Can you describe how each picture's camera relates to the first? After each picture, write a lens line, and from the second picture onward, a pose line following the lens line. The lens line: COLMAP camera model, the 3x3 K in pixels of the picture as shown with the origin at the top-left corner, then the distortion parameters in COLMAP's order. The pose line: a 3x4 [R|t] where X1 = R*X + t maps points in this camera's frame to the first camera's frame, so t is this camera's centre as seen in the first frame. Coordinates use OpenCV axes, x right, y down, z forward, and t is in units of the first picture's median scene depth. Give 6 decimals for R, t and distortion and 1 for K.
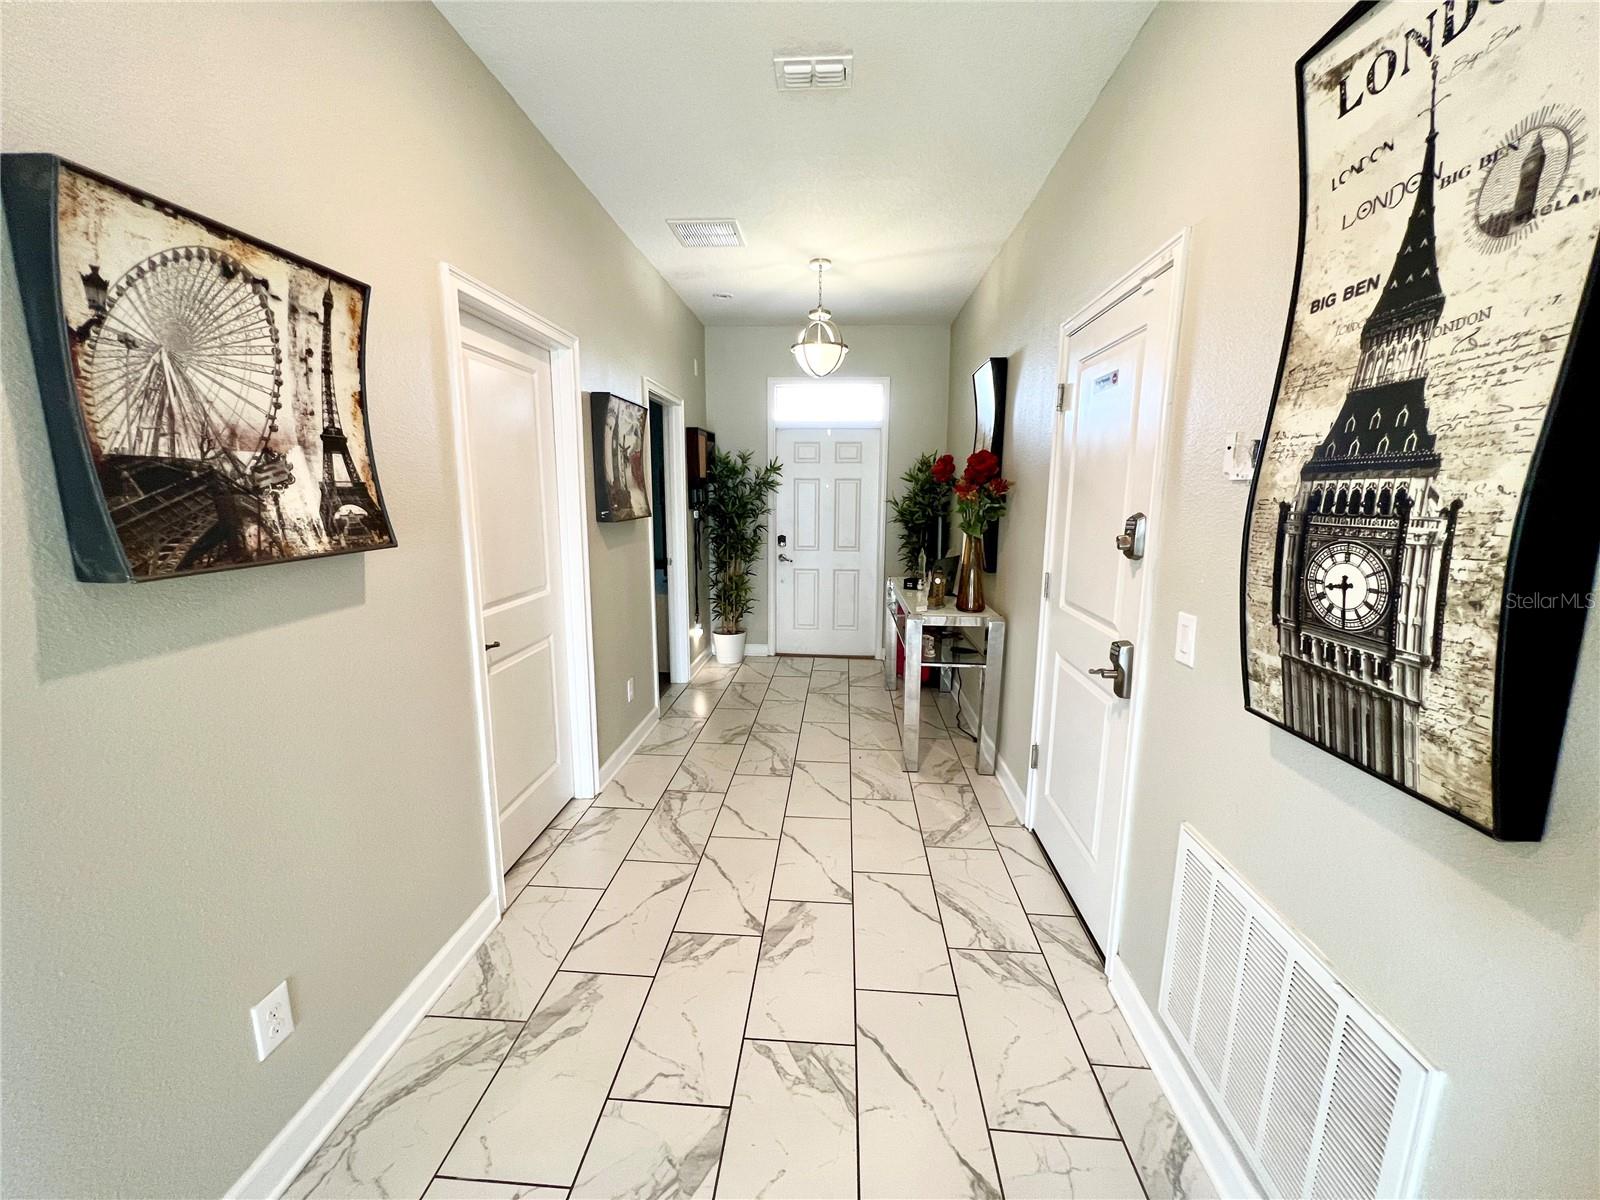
lens RADIAL K [[637.8, 0, 800.0], [0, 637.8, 600.0], [0, 0, 1]] dist [-0.000580, 0.000392]
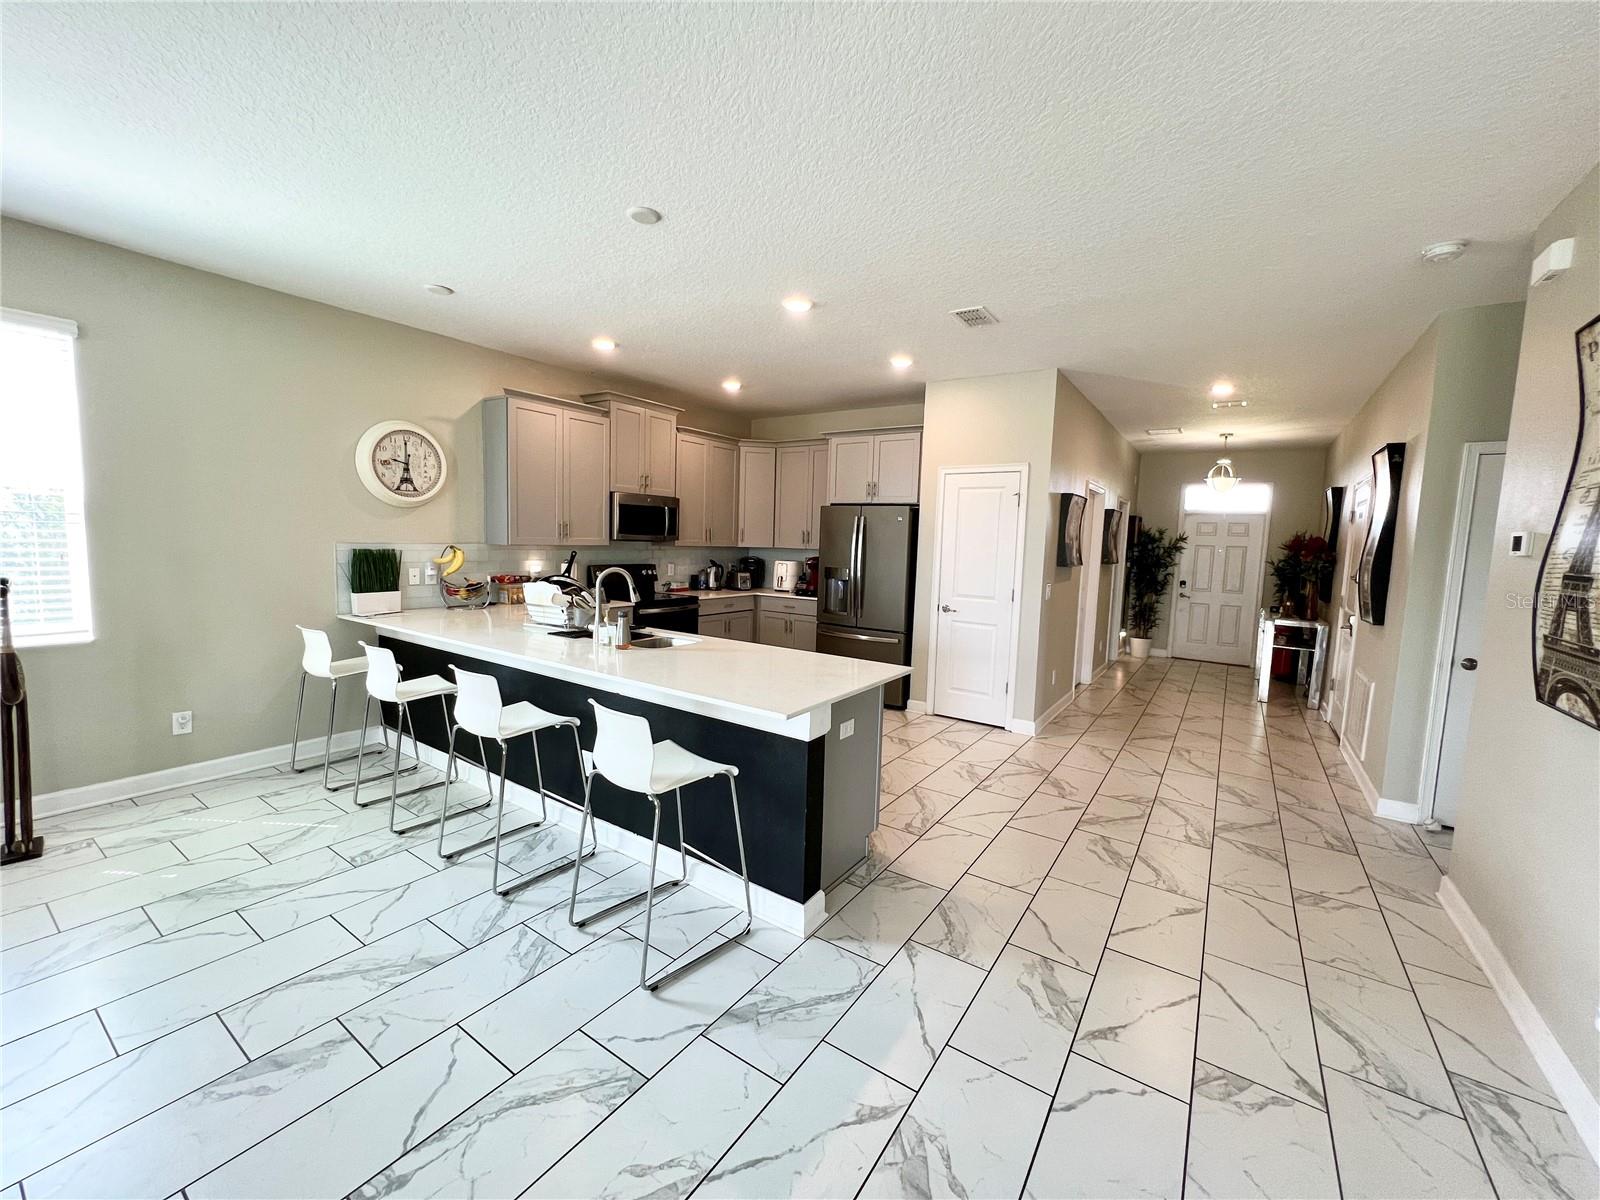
lens RADIAL K [[637.8, 0, 800.0], [0, 637.8, 600.0], [0, 0, 1]] dist [-0.000580, 0.000392]
pose [[0.861824, 0.071880, -0.502088, -0.052820], [-0.112705, 0.992298, -0.051395, 0.139674], [0.494527, 0.100881, 0.863288, -0.859330]]
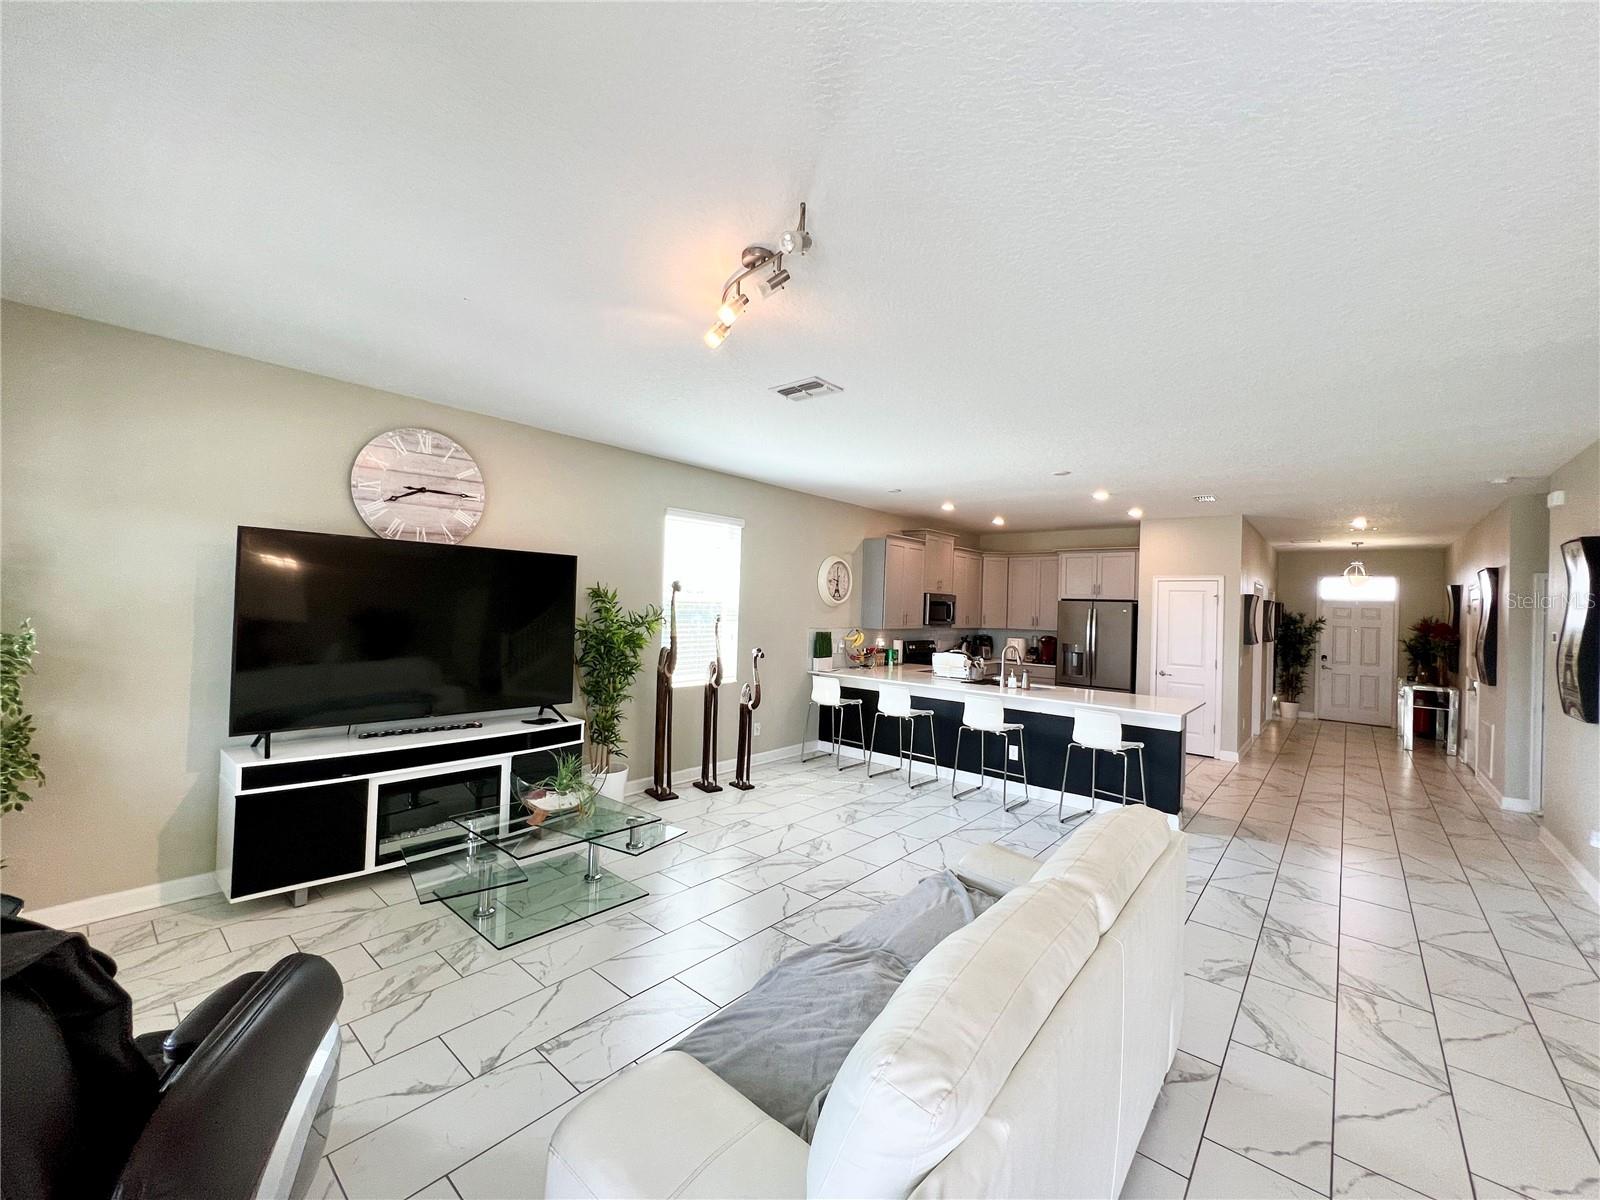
lens RADIAL K [[637.8, 0, 800.0], [0, 637.8, 600.0], [0, 0, 1]] dist [-0.000580, 0.000392]
pose [[0.800259, 0.014945, -0.599469, -0.149969], [-0.128915, 0.980602, -0.147648, 0.231827], [0.585634, 0.195437, 0.786662, -1.524993]]
